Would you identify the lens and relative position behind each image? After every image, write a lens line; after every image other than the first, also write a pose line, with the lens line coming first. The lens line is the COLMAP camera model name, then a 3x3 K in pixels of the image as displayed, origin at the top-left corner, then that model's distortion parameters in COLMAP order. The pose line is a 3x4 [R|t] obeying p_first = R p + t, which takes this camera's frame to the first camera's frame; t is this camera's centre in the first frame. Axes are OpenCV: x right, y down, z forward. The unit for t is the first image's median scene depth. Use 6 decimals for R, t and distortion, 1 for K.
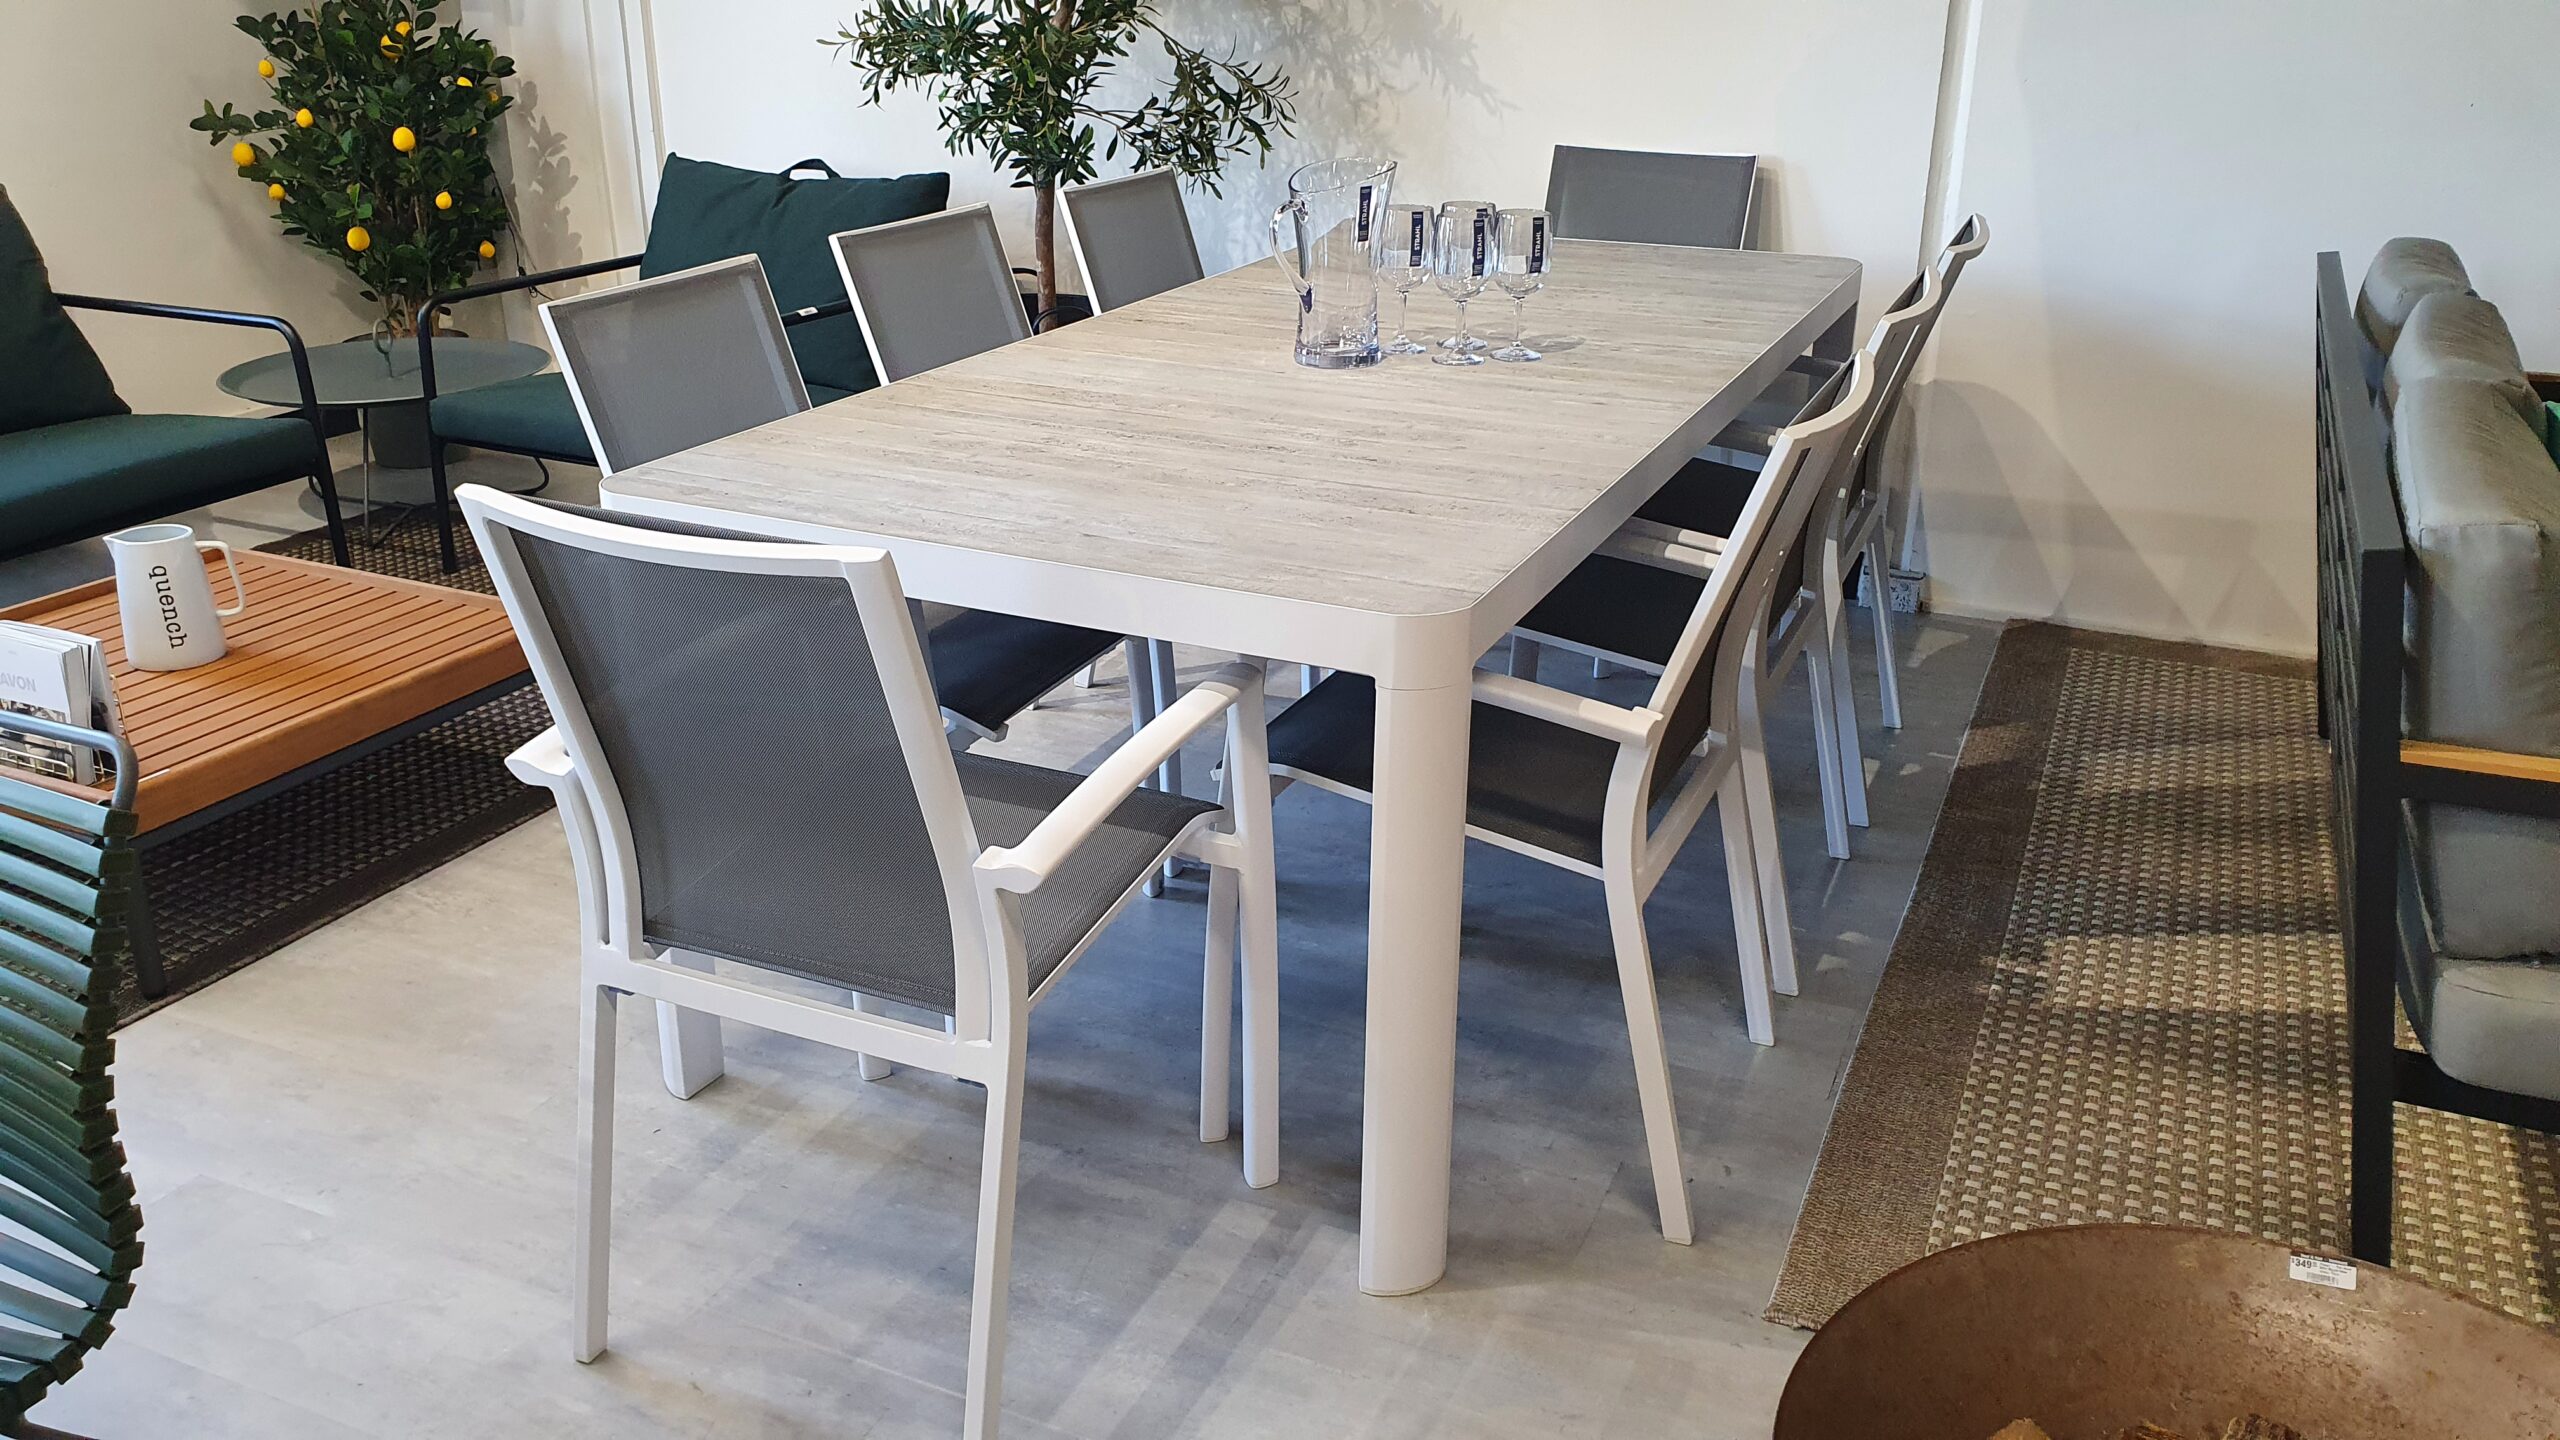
lens RADIAL K [[2054.8, 0, 1280.0], [0, 2054.8, 720.0], [0, 0, 1]] dist [-0.054206, -0.003733]
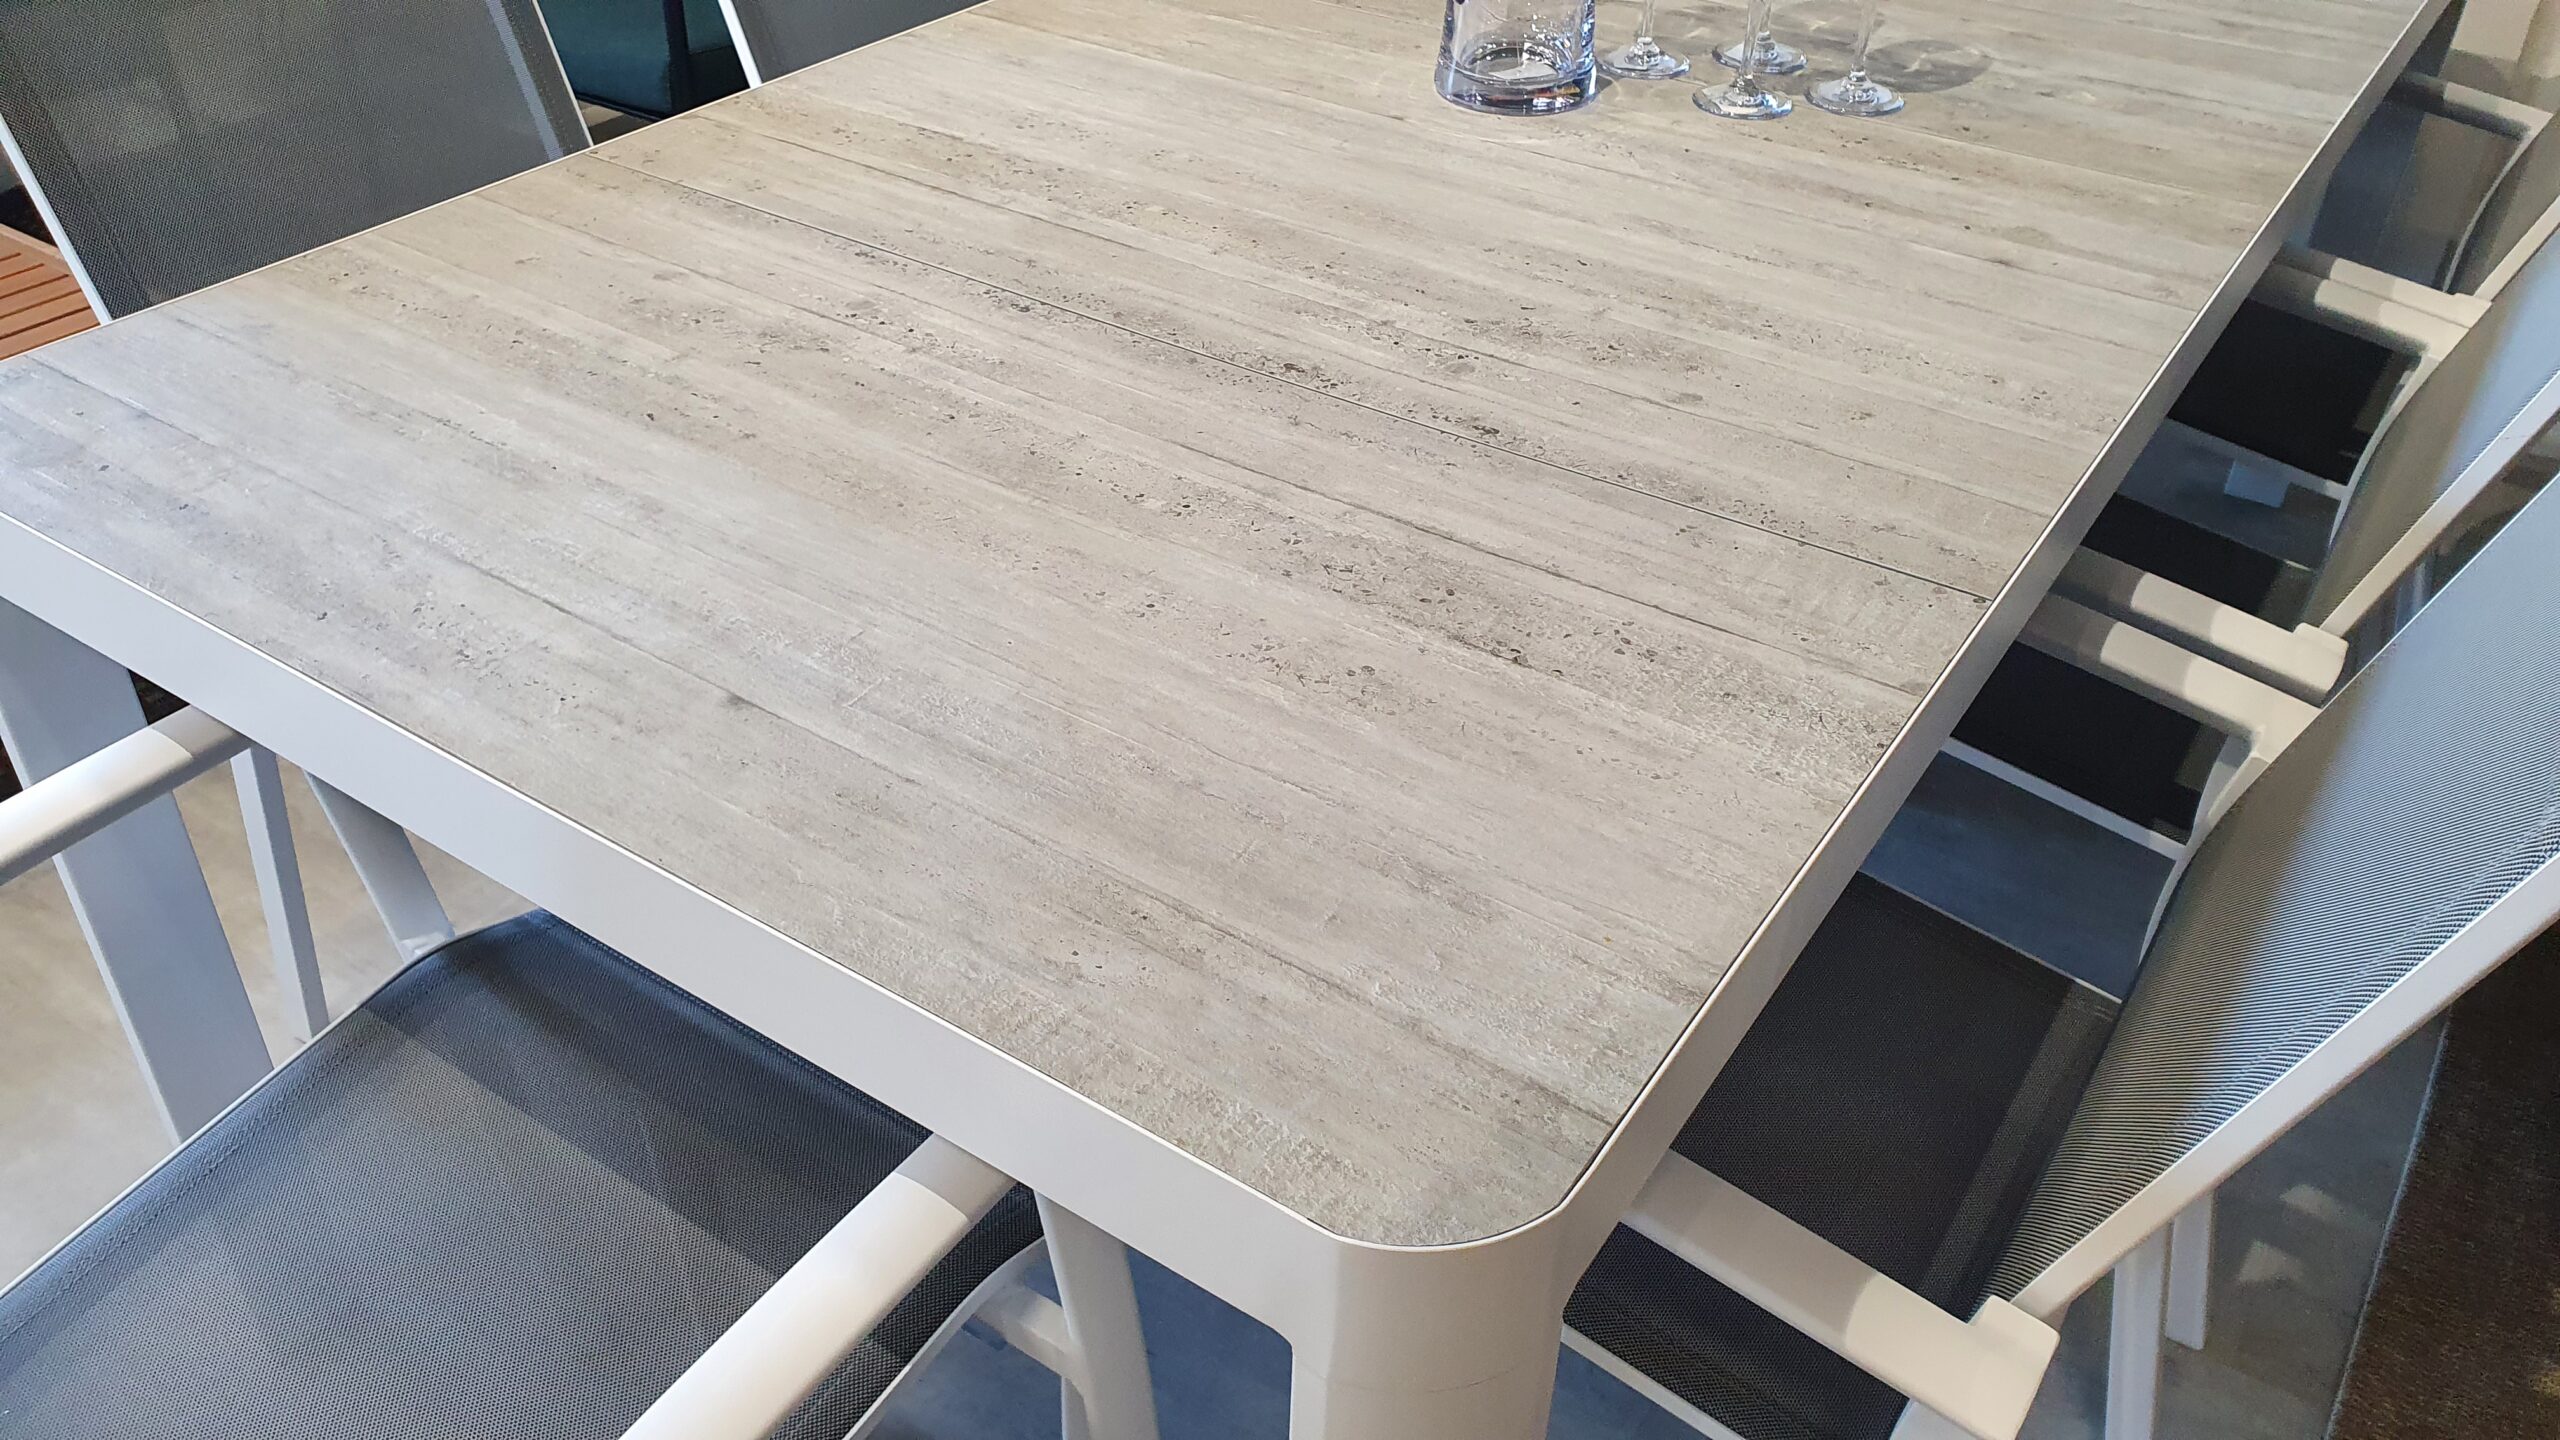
lens RADIAL K [[2054.8, 0, 1280.0], [0, 2054.8, 720.0], [0, 0, 1]] dist [-0.054206, -0.003733]
pose [[0.986048, 0.100951, -0.132360, 0.063556], [-0.065701, 0.966591, 0.247759, -0.167471], [0.152950, -0.235606, 0.959738, 0.506240]]
